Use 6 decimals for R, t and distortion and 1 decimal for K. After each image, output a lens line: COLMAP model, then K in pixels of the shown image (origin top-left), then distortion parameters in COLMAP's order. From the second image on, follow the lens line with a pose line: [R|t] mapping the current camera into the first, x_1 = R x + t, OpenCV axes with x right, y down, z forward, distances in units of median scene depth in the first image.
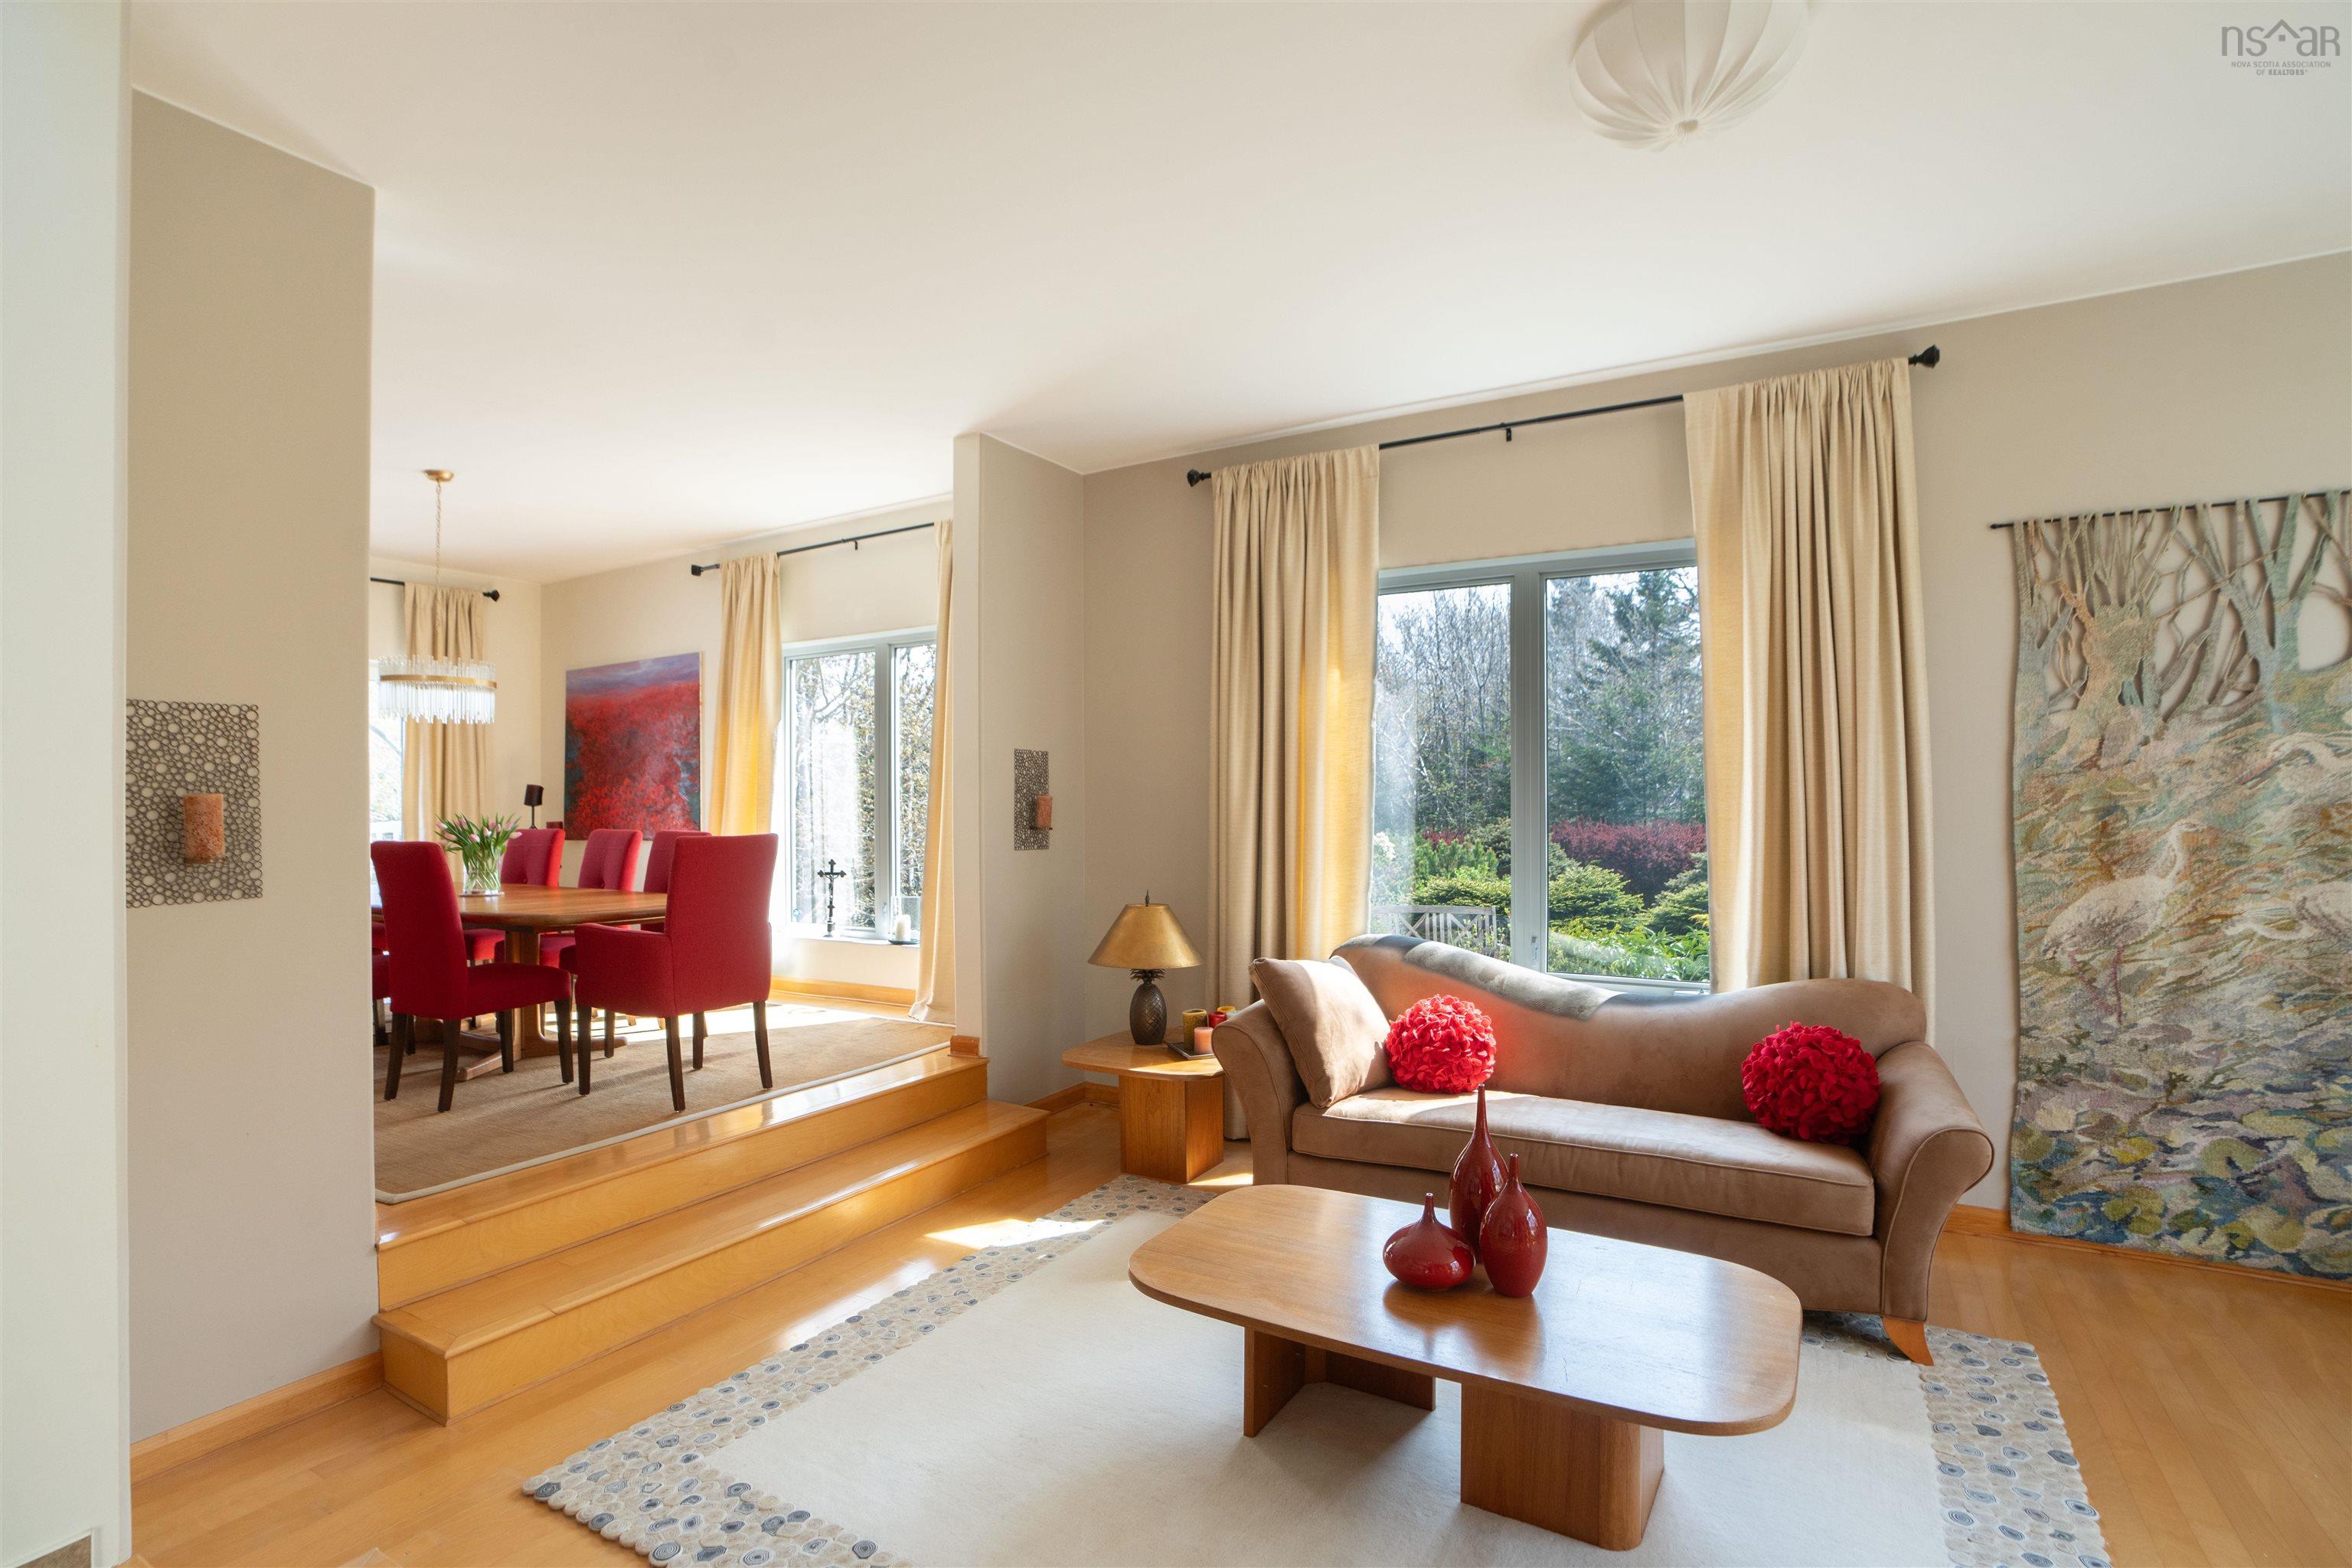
lens RADIAL K [[1080.0, 0, 1168.8], [0, 1080.0, 791.6], [0, 0, 1]] dist [-0.037125, 0.011881]
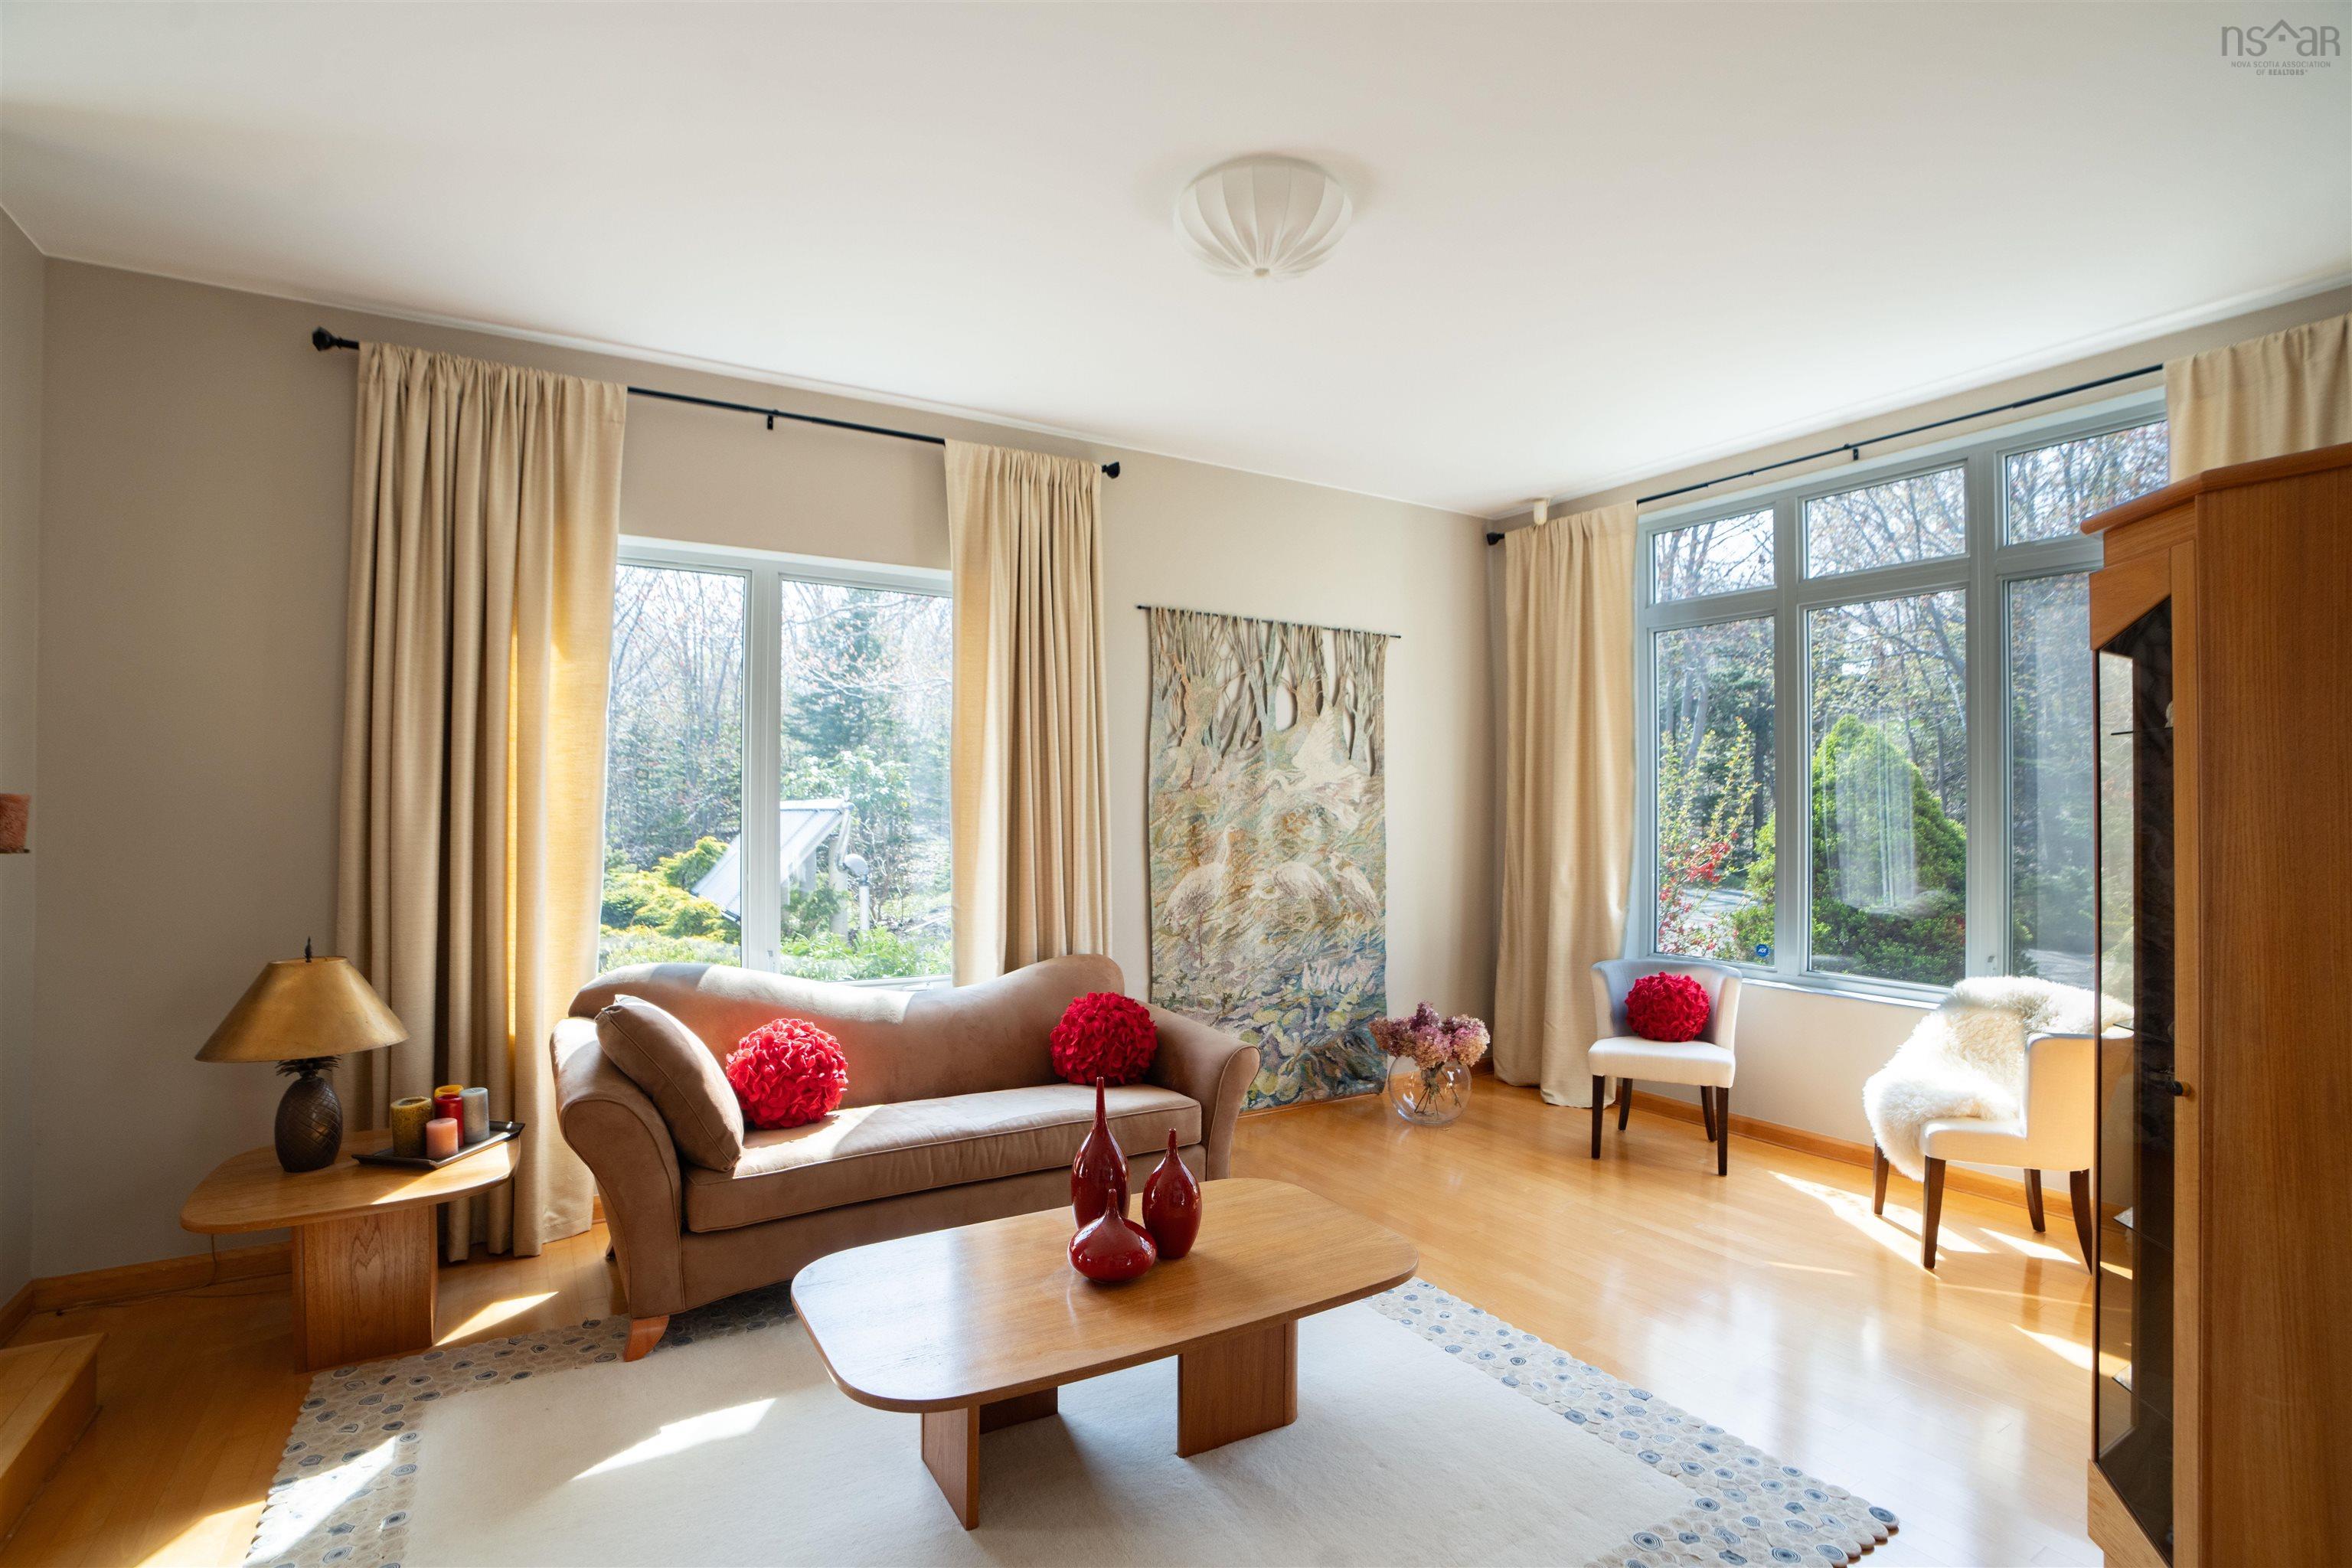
lens RADIAL K [[1080.0, 0, 1160.7], [0, 1080.0, 793.9], [0, 0, 1]] dist [-0.037125, 0.011881]
pose [[0.522960, 0.017571, 0.852176, -0.392993], [-0.011506, 0.999842, -0.013555, 0.005589], [-0.852280, -0.002717, 0.523079, 0.269456]]
